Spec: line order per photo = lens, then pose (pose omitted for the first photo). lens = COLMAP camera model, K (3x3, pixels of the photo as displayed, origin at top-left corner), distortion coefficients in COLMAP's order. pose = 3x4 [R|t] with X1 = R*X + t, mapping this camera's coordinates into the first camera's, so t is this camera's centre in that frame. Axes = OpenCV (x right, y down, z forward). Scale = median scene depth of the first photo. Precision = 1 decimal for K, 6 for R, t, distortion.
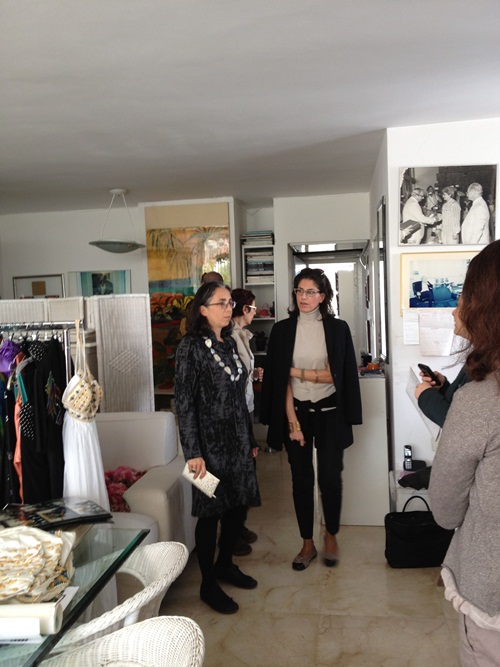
lens RADIAL K [[669.5, 0, 248.5], [0, 669.5, 332.3], [0, 0, 1]] dist [0.044685, 0.000000]
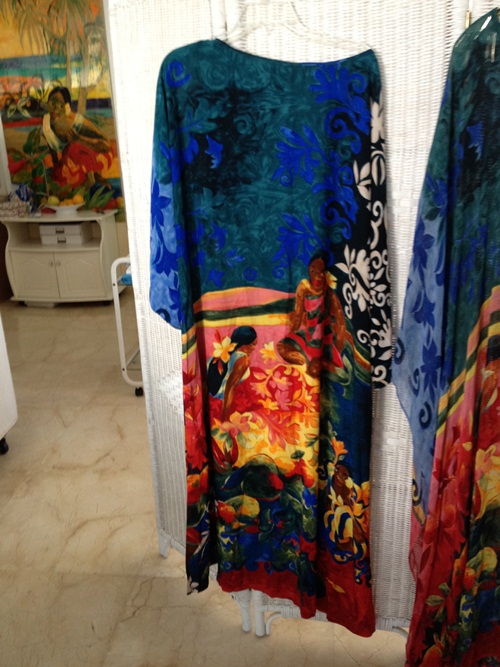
lens RADIAL K [[669.5, 0, 250.6], [0, 669.5, 334.7], [0, 0, 1]] dist [0.044685, 0.000000]
pose [[0.999320, -0.017093, 0.032683, 0.095544], [0.008040, 0.965773, 0.259264, 0.021235], [-0.035996, -0.258825, 0.965253, 0.225188]]
